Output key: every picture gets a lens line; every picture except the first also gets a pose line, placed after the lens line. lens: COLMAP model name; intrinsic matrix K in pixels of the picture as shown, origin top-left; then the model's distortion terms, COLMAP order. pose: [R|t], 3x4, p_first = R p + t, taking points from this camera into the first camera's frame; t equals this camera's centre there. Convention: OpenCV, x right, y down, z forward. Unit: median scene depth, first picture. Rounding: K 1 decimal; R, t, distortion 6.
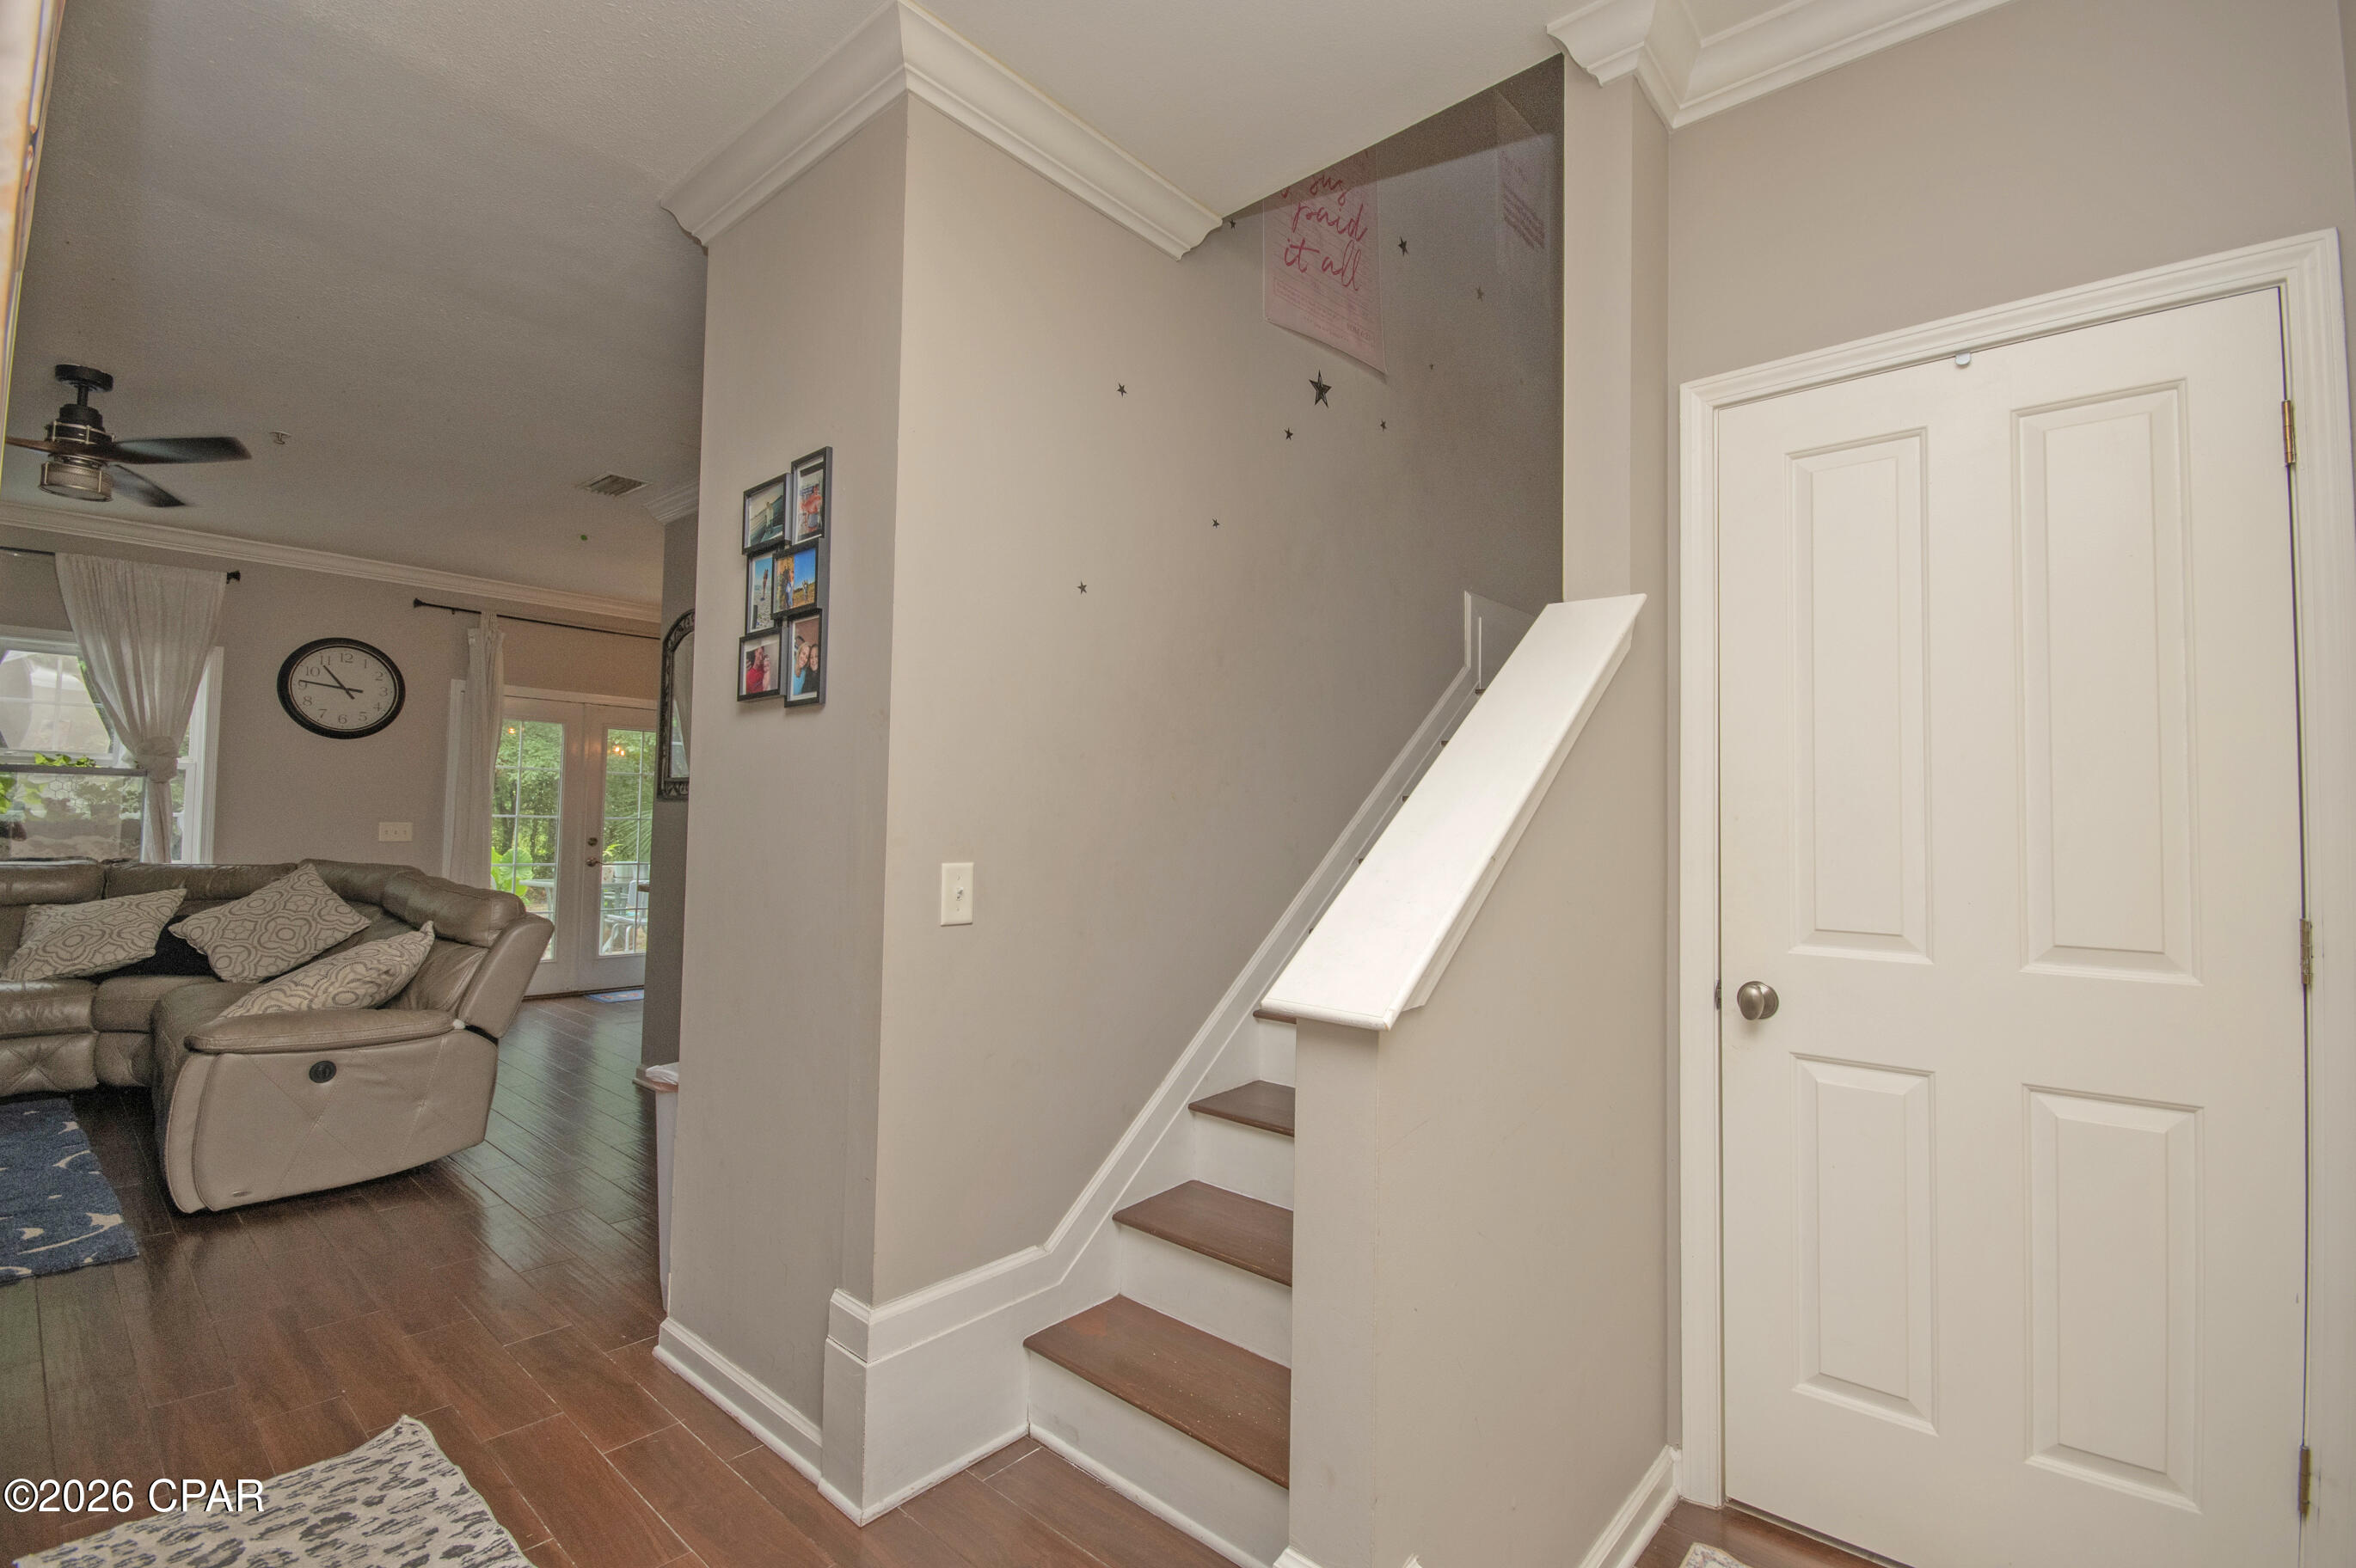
lens RADIAL K [[1044.4, 0, 1170.8], [0, 1044.4, 781.3], [0, 0, 1]] dist [-0.001772, -0.003563]
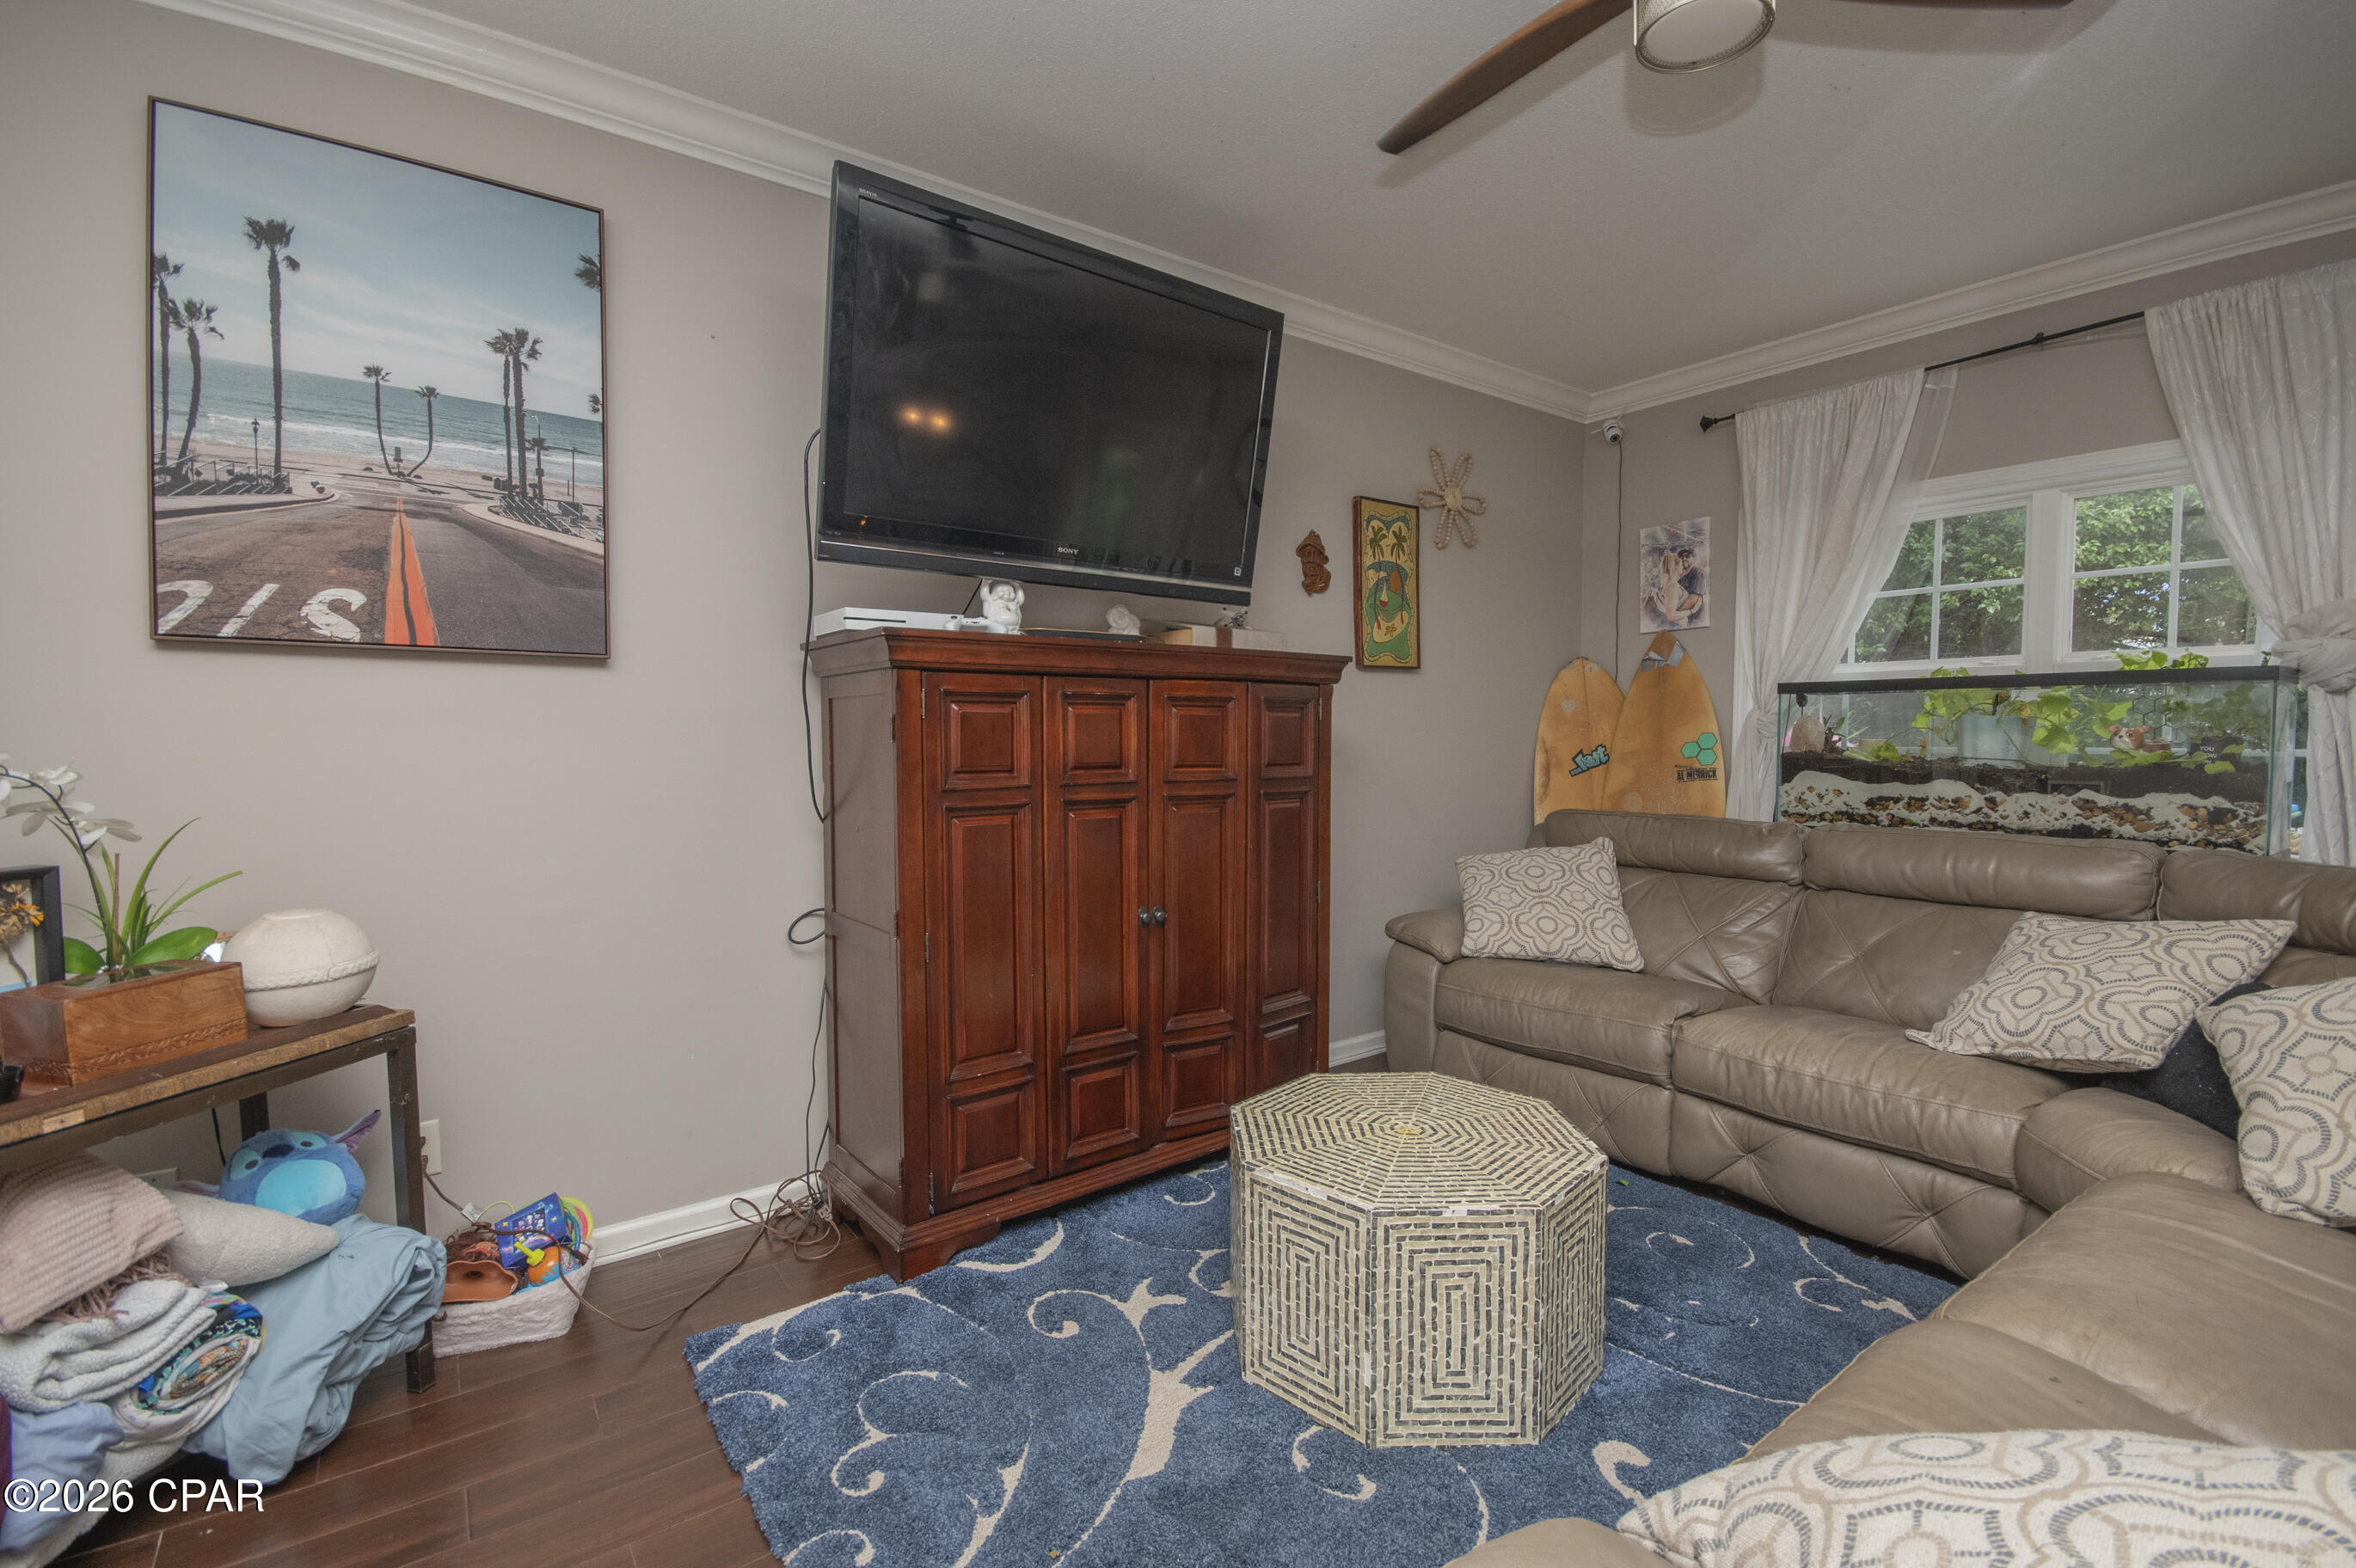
lens RADIAL K [[1044.4, 0, 1179.9], [0, 1044.4, 773.3], [0, 0, 1]] dist [-0.001772, -0.003563]
pose [[-0.211095, 0.019816, -0.977265, -0.393212], [0.037401, 0.999226, 0.012183, 0.015414], [0.976750, -0.033979, -0.211672, 0.606320]]
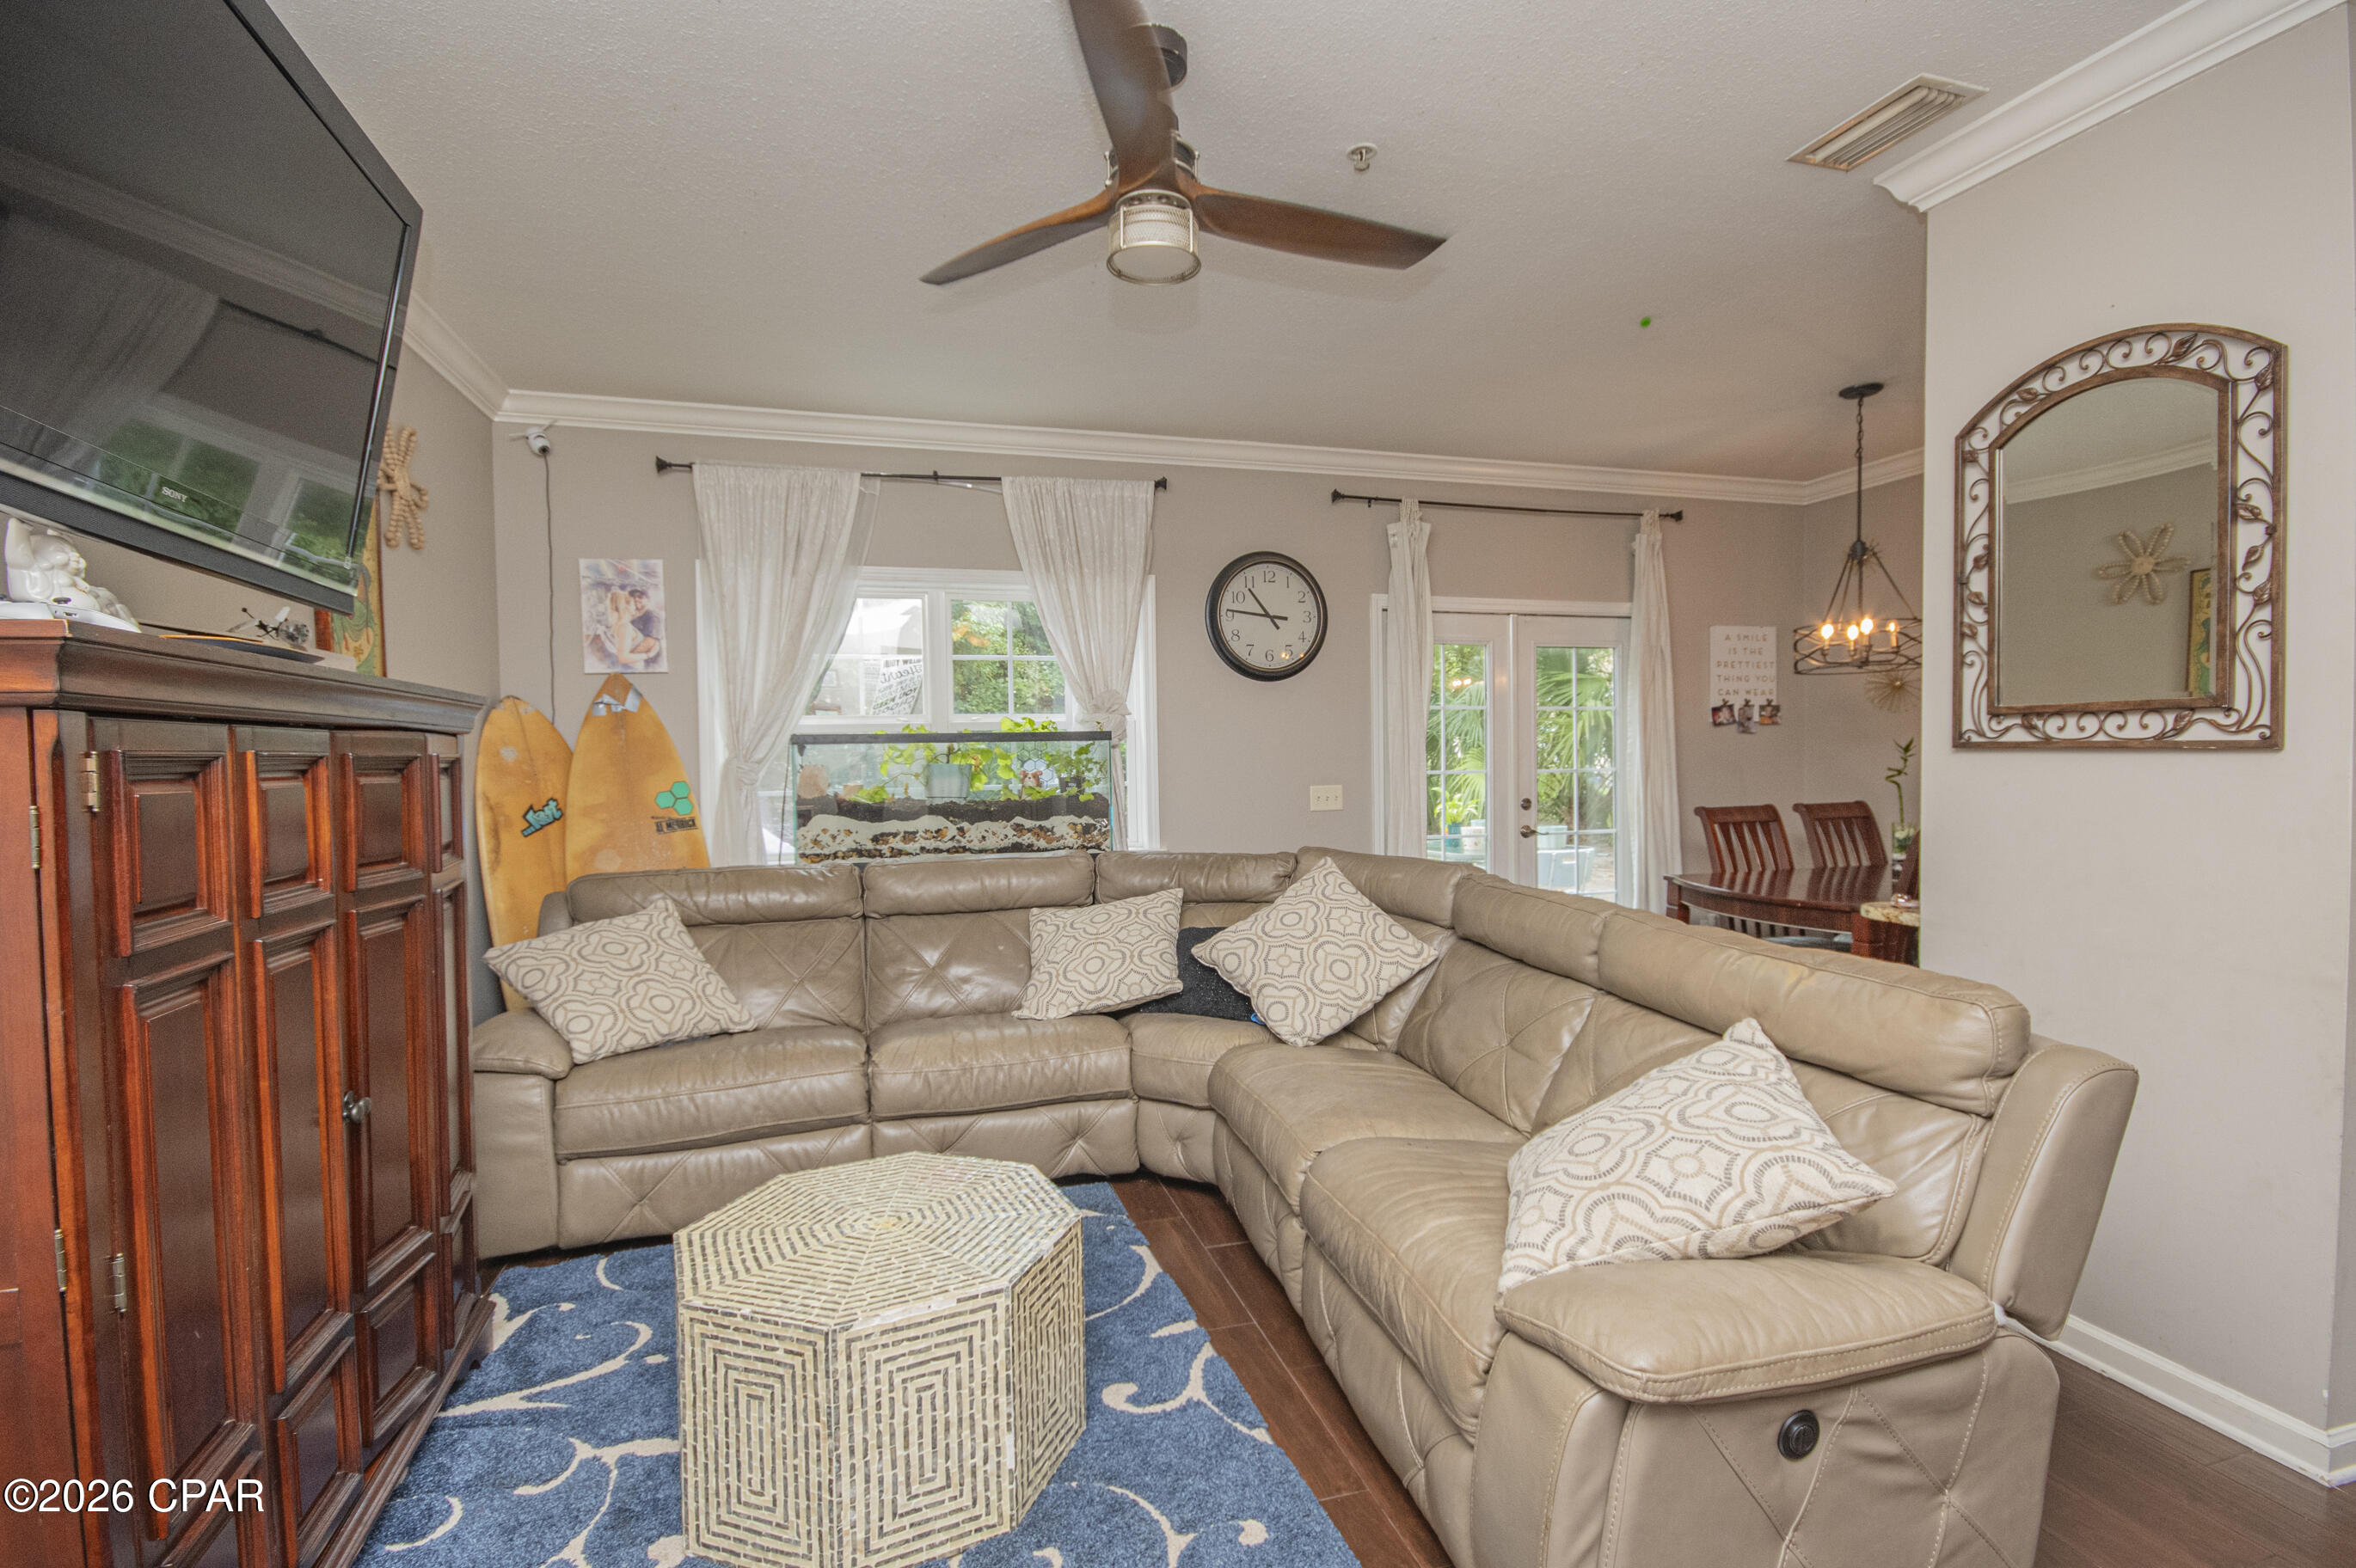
lens RADIAL K [[1105.3, 0, 1197.4], [0, 1105.3, 779.4], [0, 0, 1]] dist [0.019909, -0.000021]
pose [[0.847977, -0.018773, -0.529701, -0.493999], [0.053635, 0.997282, 0.050518, -0.014828], [0.527313, -0.071248, 0.846679, 0.321314]]
